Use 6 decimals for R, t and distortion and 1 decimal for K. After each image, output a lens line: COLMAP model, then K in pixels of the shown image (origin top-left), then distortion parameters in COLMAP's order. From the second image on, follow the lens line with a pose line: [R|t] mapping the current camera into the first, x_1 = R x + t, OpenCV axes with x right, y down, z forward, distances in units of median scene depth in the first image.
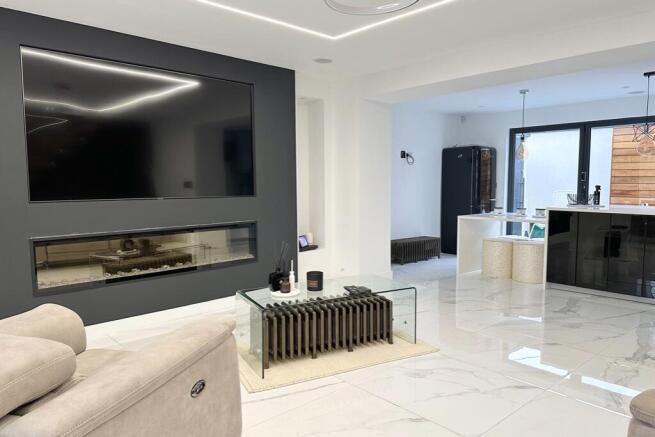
lens RADIAL K [[457.5, 0, 329.1], [0, 457.5, 217.8], [0, 0, 1]] dist [0.037443, -0.023569]
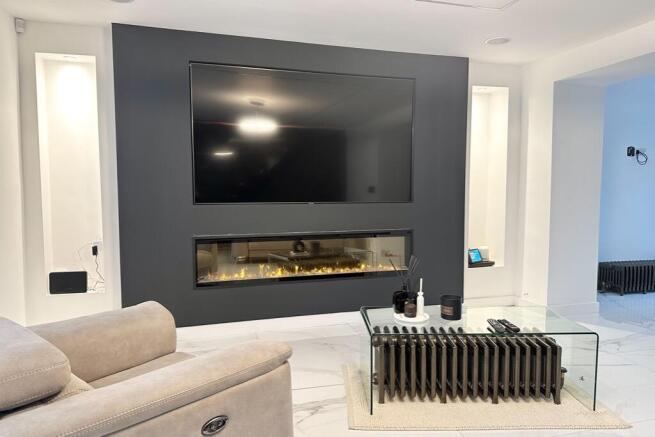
lens RADIAL K [[457.5, 0, 325.9], [0, 457.5, 218.6], [0, 0, 1]] dist [0.037443, -0.023569]
pose [[0.888596, 0.035371, -0.457324, 0.134982], [-0.040063, 0.999197, -0.000564, -0.009908], [0.456937, 0.018823, 0.889300, 0.158074]]
